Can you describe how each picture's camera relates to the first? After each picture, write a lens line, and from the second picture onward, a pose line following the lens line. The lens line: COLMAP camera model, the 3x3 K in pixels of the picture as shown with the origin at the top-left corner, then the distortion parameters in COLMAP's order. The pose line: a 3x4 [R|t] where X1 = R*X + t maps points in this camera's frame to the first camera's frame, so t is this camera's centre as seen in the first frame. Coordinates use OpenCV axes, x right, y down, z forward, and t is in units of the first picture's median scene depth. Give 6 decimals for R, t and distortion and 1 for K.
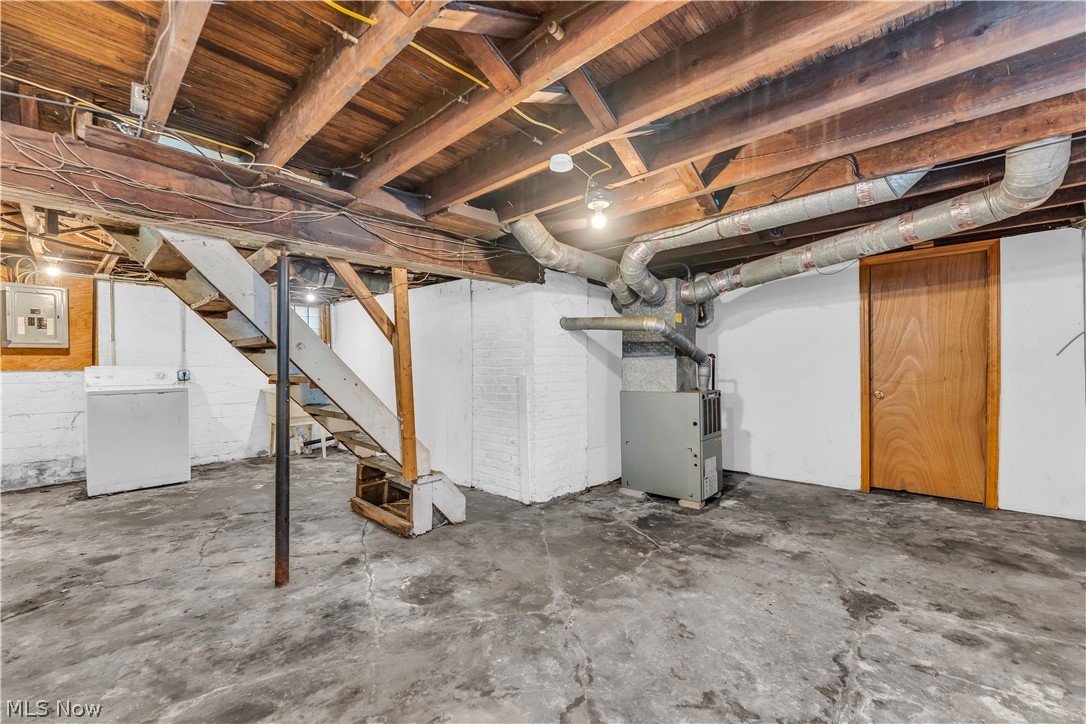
lens RADIAL K [[441.1, 0, 542.0], [0, 441.1, 368.2], [0, 0, 1]] dist [-0.002320, -0.000600]
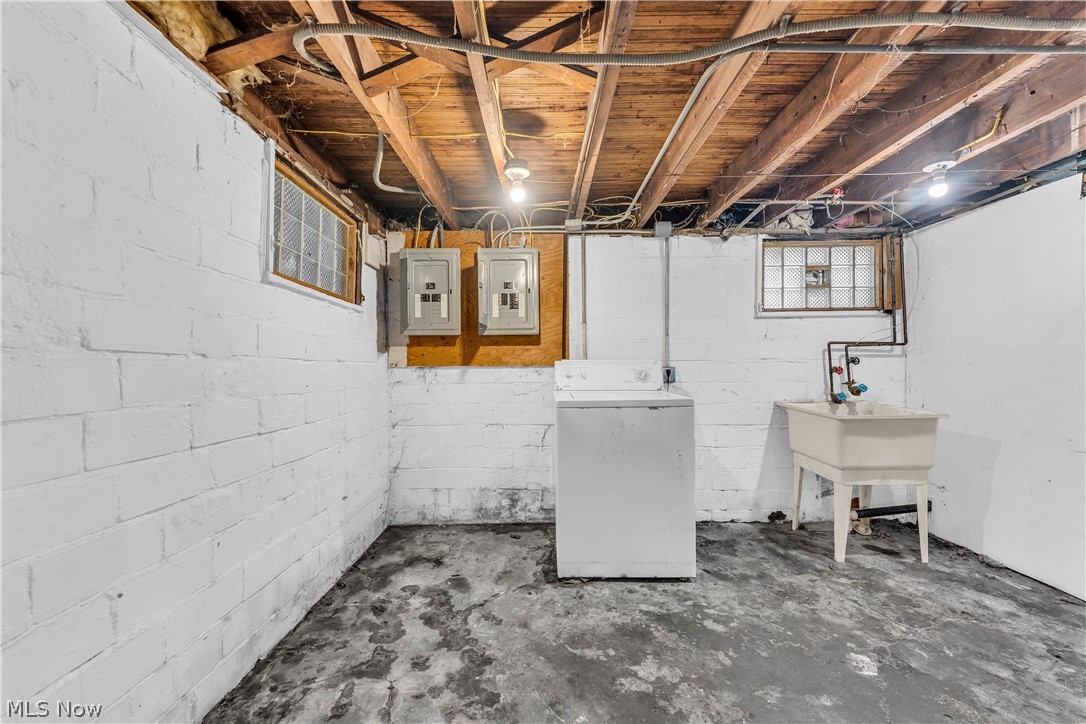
lens RADIAL K [[441.1, 0, 542.0], [0, 441.1, 368.2], [0, 0, 1]] dist [-0.002320, -0.000600]
pose [[0.670109, 0.004634, -0.742248, -0.548660], [-0.003308, 0.999989, 0.003256, 0.005936], [0.742255, 0.000273, 0.670117, 0.529454]]
